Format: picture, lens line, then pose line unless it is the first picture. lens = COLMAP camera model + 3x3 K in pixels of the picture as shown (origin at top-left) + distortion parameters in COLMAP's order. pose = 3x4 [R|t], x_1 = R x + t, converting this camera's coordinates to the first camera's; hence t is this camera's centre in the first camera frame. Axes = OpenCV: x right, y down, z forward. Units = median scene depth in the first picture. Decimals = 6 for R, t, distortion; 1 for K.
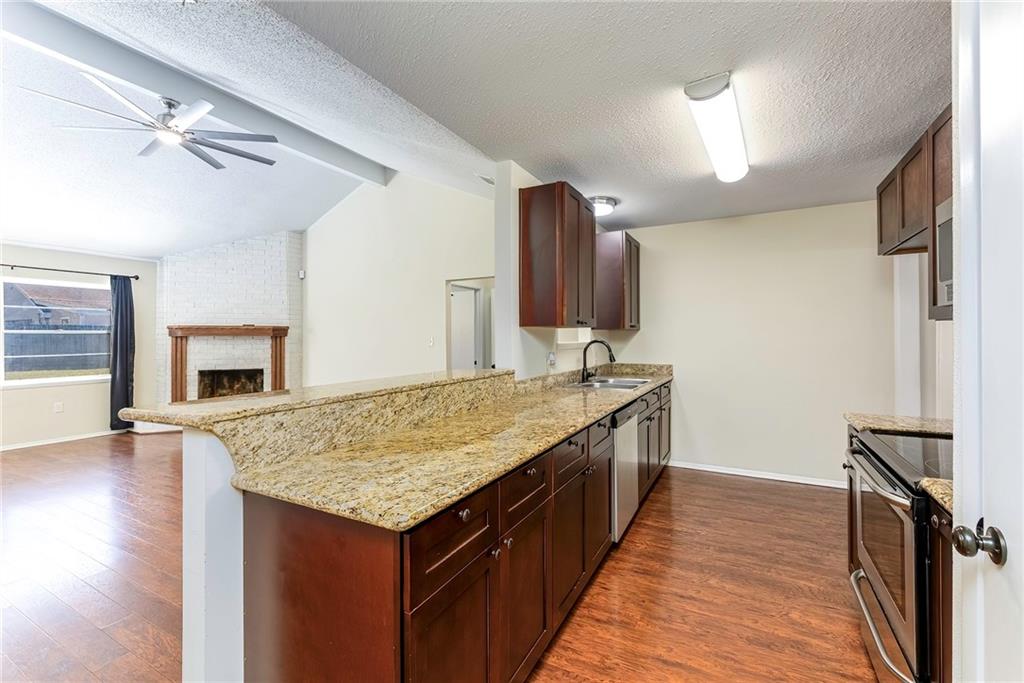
lens RADIAL K [[431.1, 0, 512.0], [0, 431.1, 336.3], [0, 0, 1]] dist [0.002575, 0.000513]
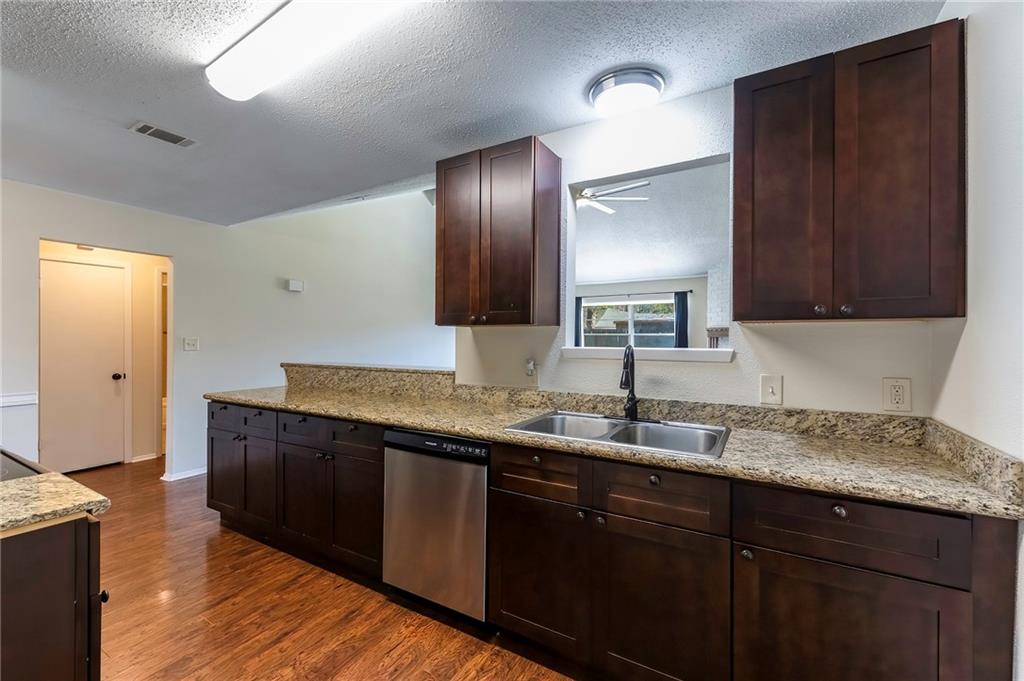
lens RADIAL K [[431.1, 0, 511.0], [0, 431.1, 337.6], [0, 0, 1]] dist [0.002575, 0.000513]
pose [[-0.035743, 0.002661, -0.999357, 0.420445], [-0.001346, 0.999995, 0.002711, -0.001053], [0.999360, 0.001442, -0.035739, 0.498699]]
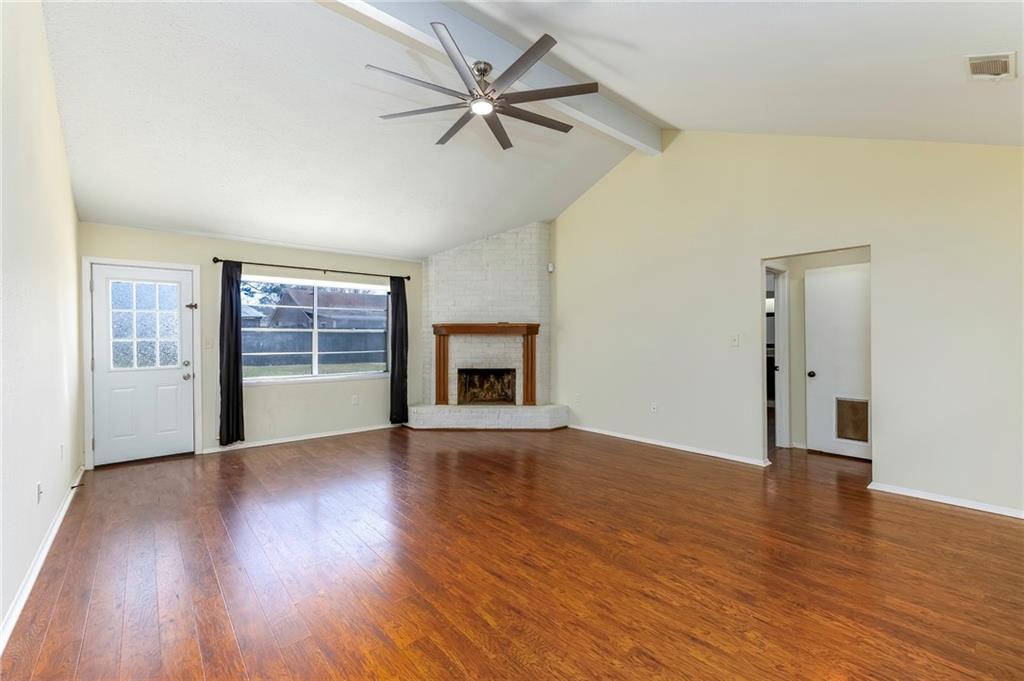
lens RADIAL K [[431.1, 0, 516.7], [0, 431.1, 339.9], [0, 0, 1]] dist [0.002575, 0.000513]
pose [[0.934724, 0.001030, -0.355372, -0.250933], [0.001419, 0.999977, 0.006632, 0.006251], [0.355371, -0.006704, 0.934701, 0.119657]]
